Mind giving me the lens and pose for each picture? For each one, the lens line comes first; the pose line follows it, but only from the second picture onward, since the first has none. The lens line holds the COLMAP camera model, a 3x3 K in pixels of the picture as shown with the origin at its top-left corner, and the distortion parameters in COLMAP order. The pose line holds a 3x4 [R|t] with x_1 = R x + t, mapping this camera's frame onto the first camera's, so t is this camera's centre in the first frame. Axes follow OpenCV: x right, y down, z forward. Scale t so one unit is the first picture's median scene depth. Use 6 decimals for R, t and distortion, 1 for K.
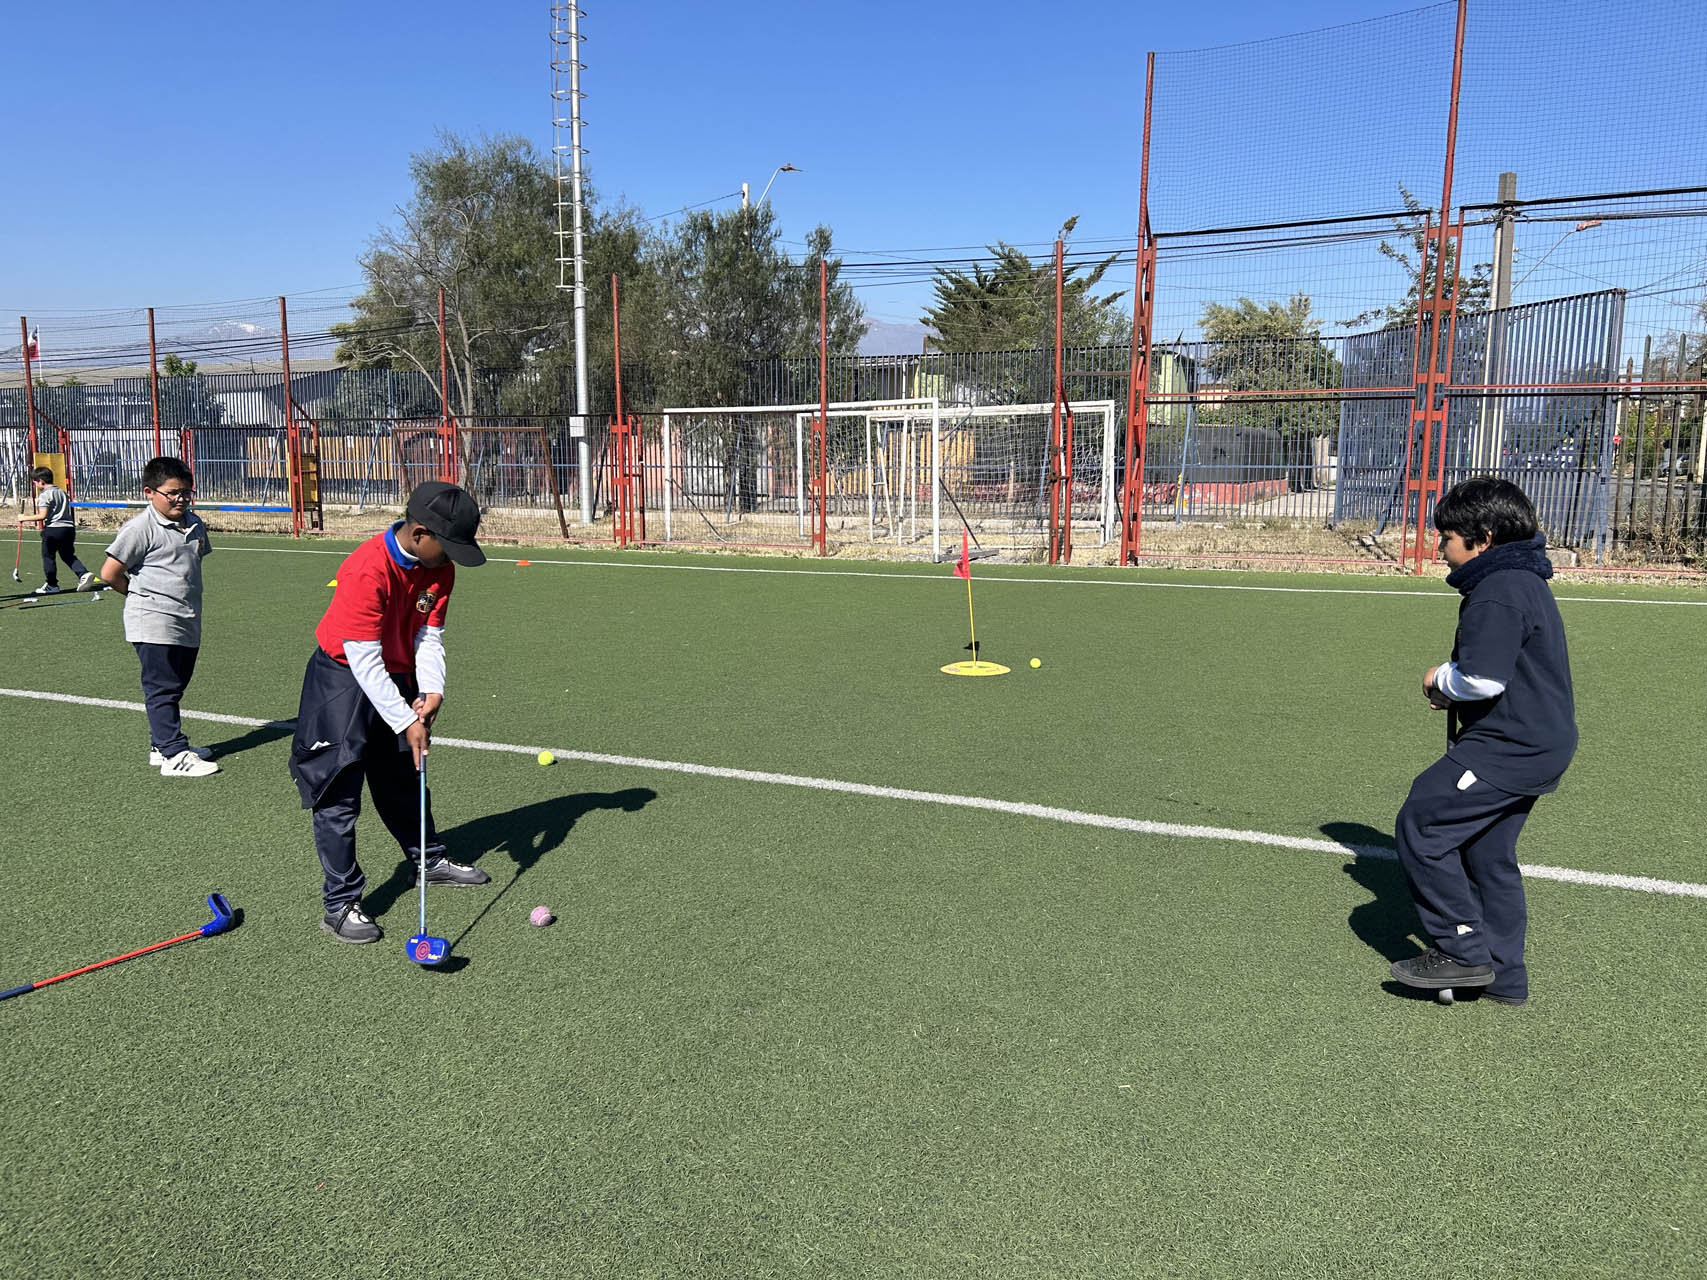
lens RADIAL K [[1293.7, 0, 860.1], [0, 1293.7, 644.7], [0, 0, 1]] dist [0.044753, -0.057994]
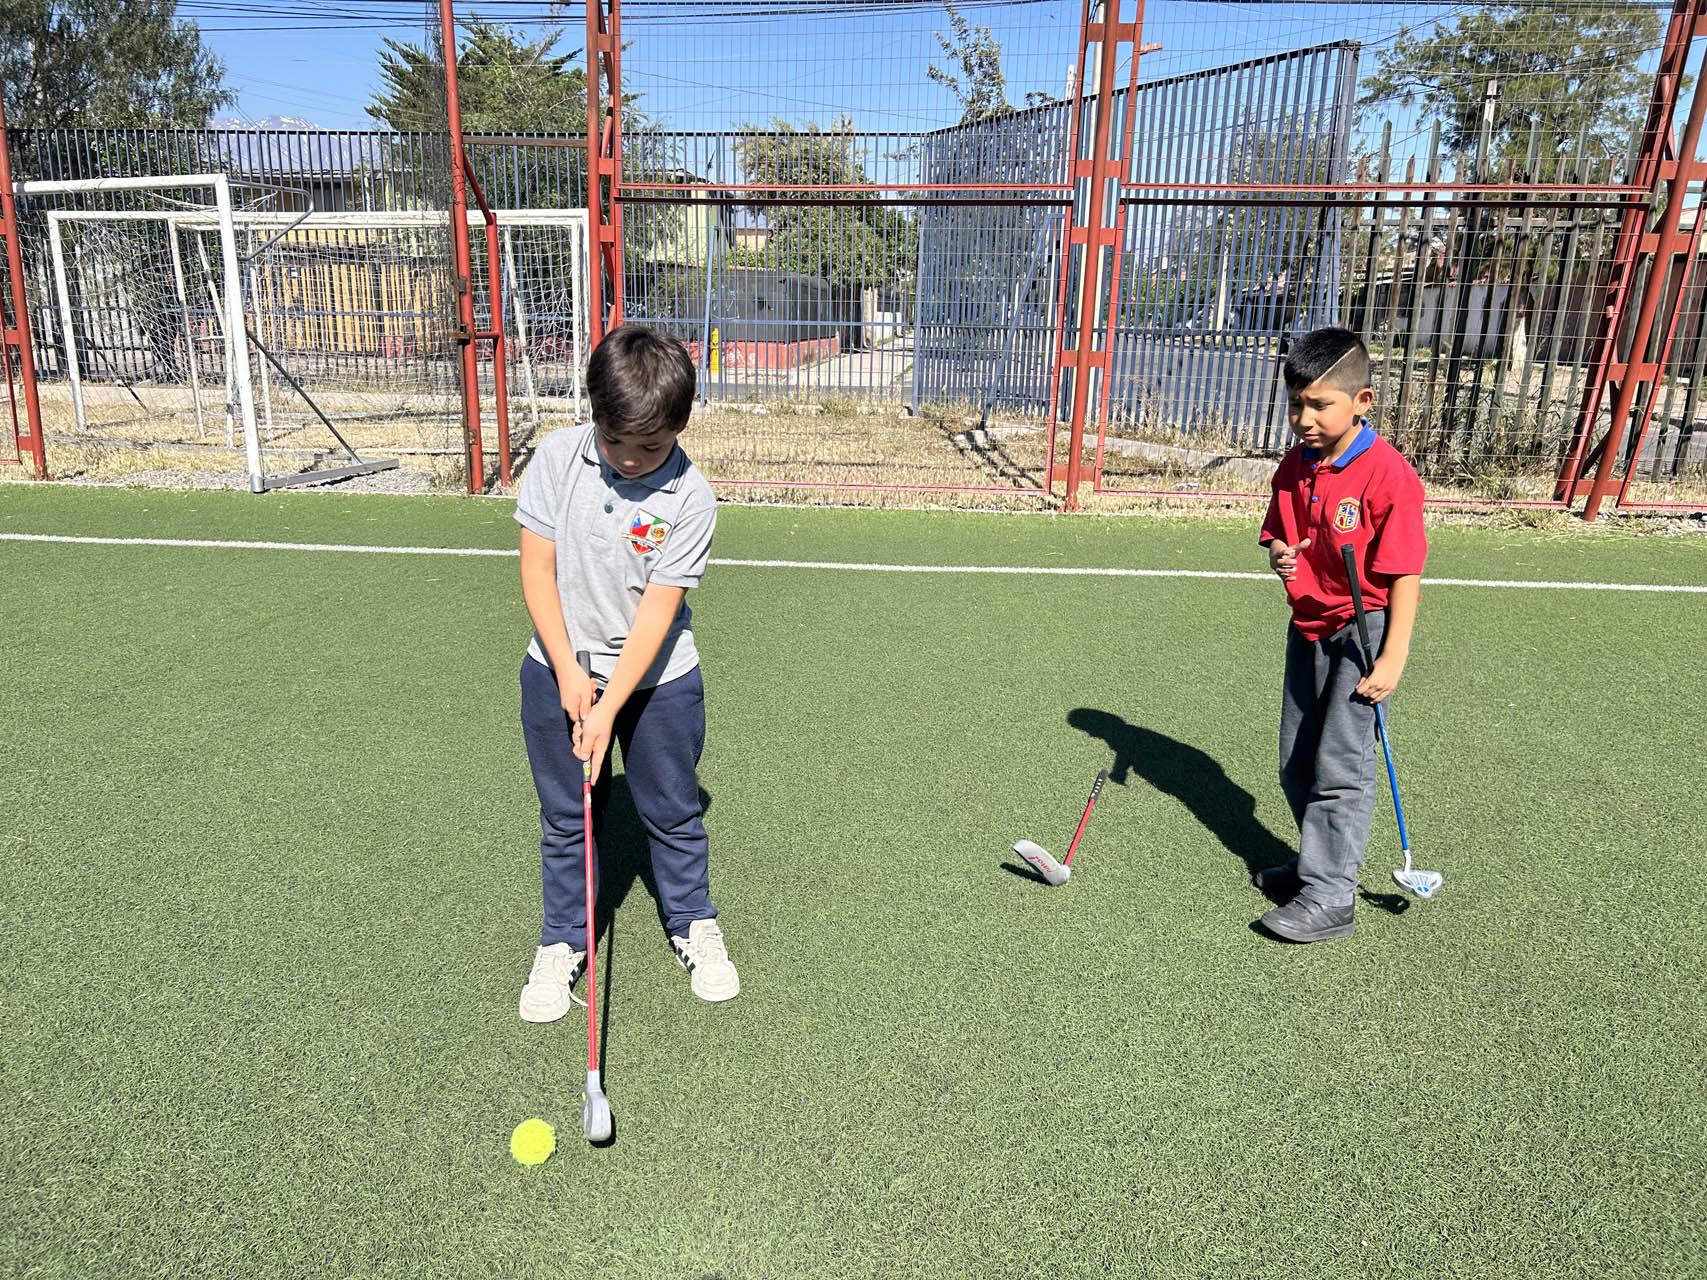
lens RADIAL K [[1293.7, 0, 846.3], [0, 1293.7, 692.7], [0, 0, 1]] dist [0.044753, -0.057994]
pose [[0.946722, -0.074466, 0.313324, 0.049231], [0.028926, 0.988630, 0.147563, -0.023254], [-0.320750, -0.130638, 0.938112, 0.169439]]
